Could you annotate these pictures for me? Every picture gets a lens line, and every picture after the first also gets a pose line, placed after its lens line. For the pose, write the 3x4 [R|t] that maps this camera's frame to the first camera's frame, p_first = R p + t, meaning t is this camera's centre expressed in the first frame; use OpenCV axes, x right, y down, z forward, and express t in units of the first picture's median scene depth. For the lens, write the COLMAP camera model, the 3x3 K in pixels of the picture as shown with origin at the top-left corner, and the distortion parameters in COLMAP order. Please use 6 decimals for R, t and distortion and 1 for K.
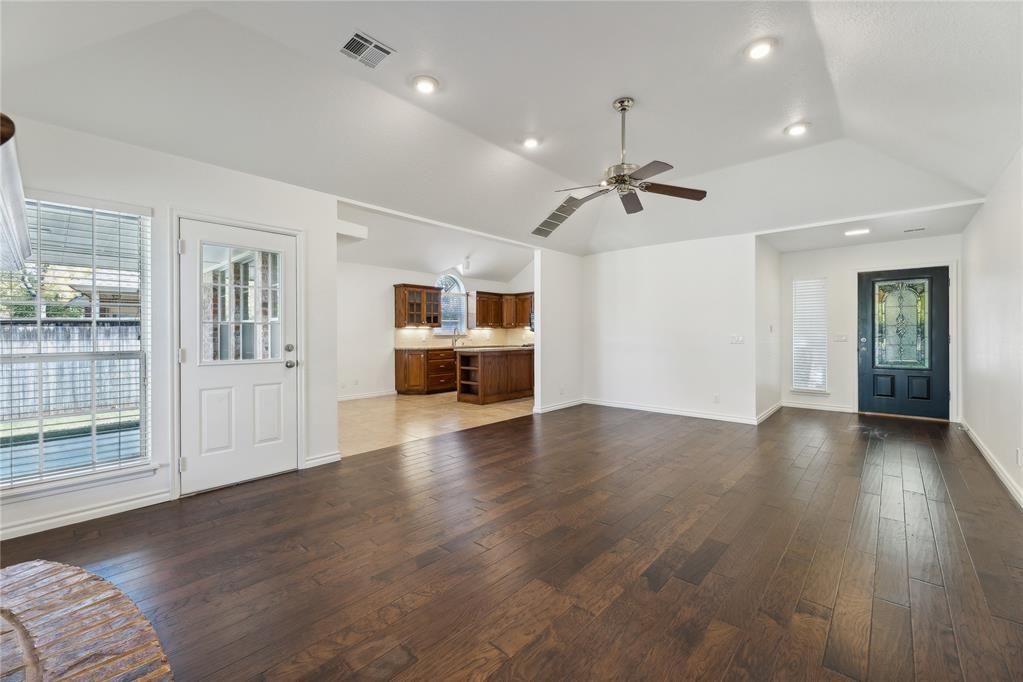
lens RADIAL K [[423.2, 0, 514.1], [0, 423.2, 333.9], [0, 0, 1]] dist [-0.001351, 0.001608]
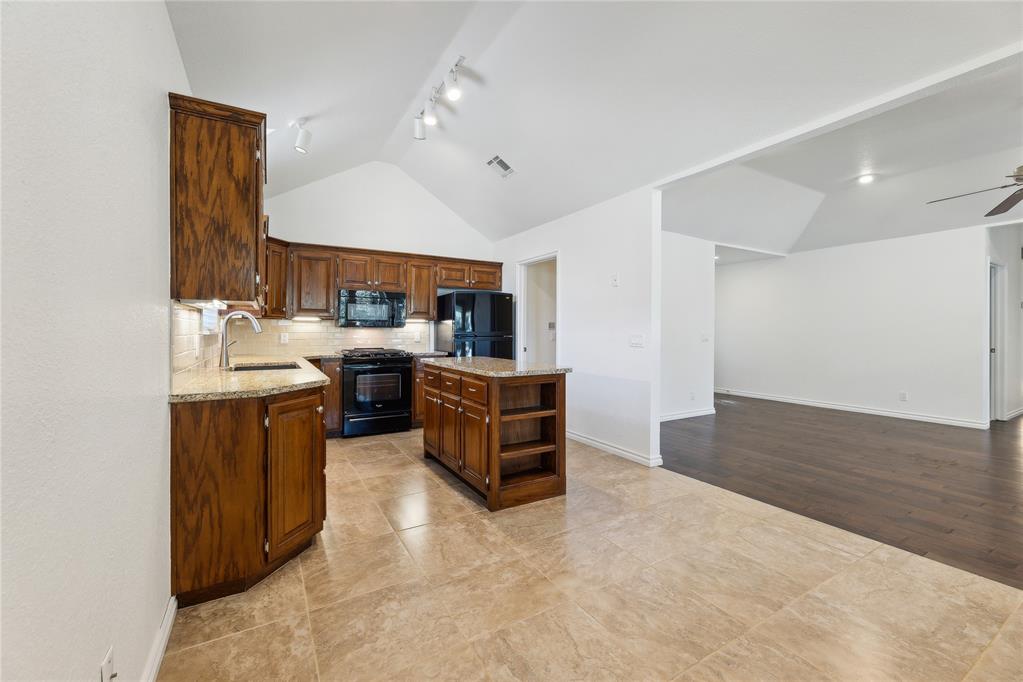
lens RADIAL K [[423.2, 0, 515.5], [0, 423.2, 329.0], [0, 0, 1]] dist [-0.001351, 0.001608]
pose [[0.287883, 0.009592, 0.957618, -0.427679], [-0.002363, 0.999954, -0.009306, 0.001224], [-0.957663, 0.000416, 0.287892, 0.765095]]
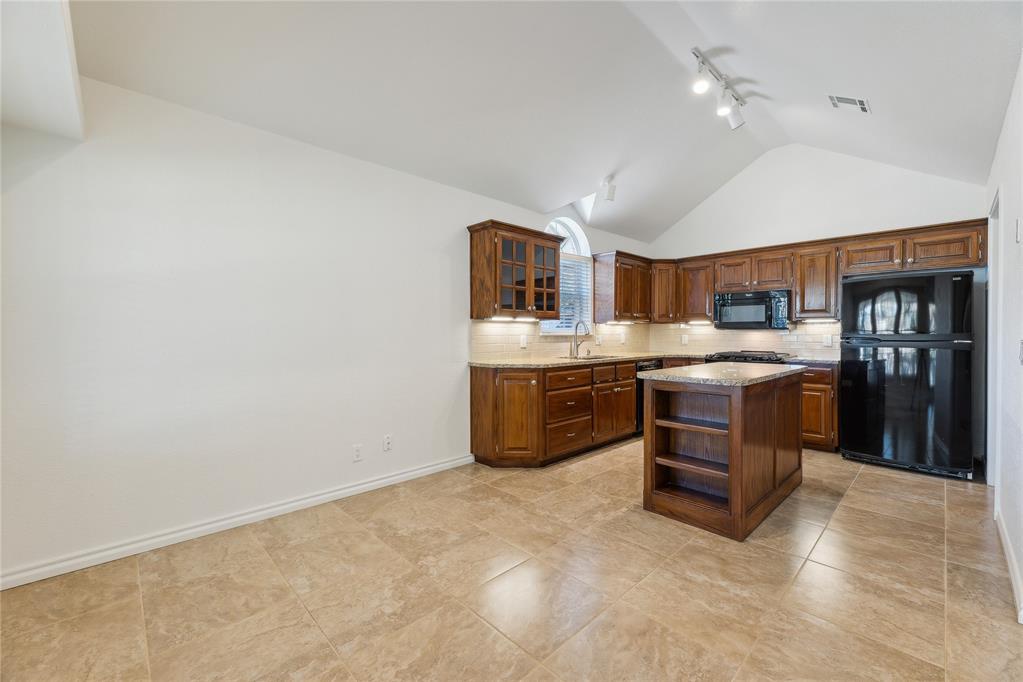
lens RADIAL K [[423.2, 0, 506.1], [0, 423.2, 333.4], [0, 0, 1]] dist [-0.001351, 0.001608]
pose [[0.996522, 0.005294, -0.083166, -0.200378], [-0.005100, 0.999984, 0.002535, -0.000634], [0.083178, -0.002102, 0.996533, 0.532102]]
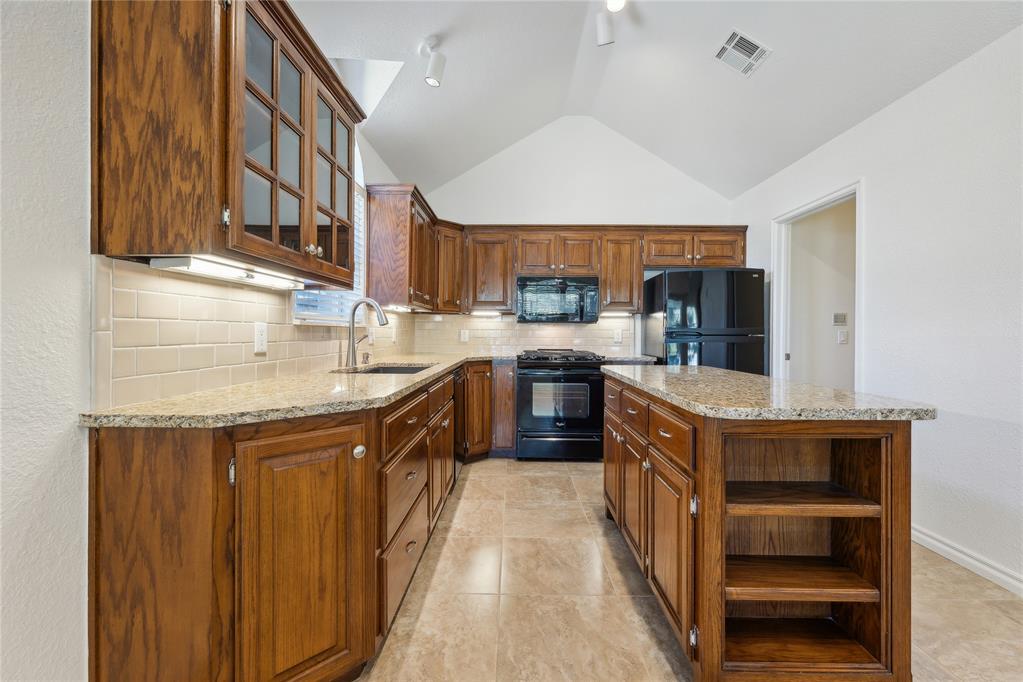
lens RADIAL K [[423.2, 0, 509.6], [0, 423.2, 333.6], [0, 0, 1]] dist [-0.001351, 0.001608]
pose [[0.749484, 0.008970, 0.661962, -0.267602], [-0.008205, 0.999957, -0.004260, 0.008001], [-0.661971, -0.002238, 0.749526, 0.811085]]
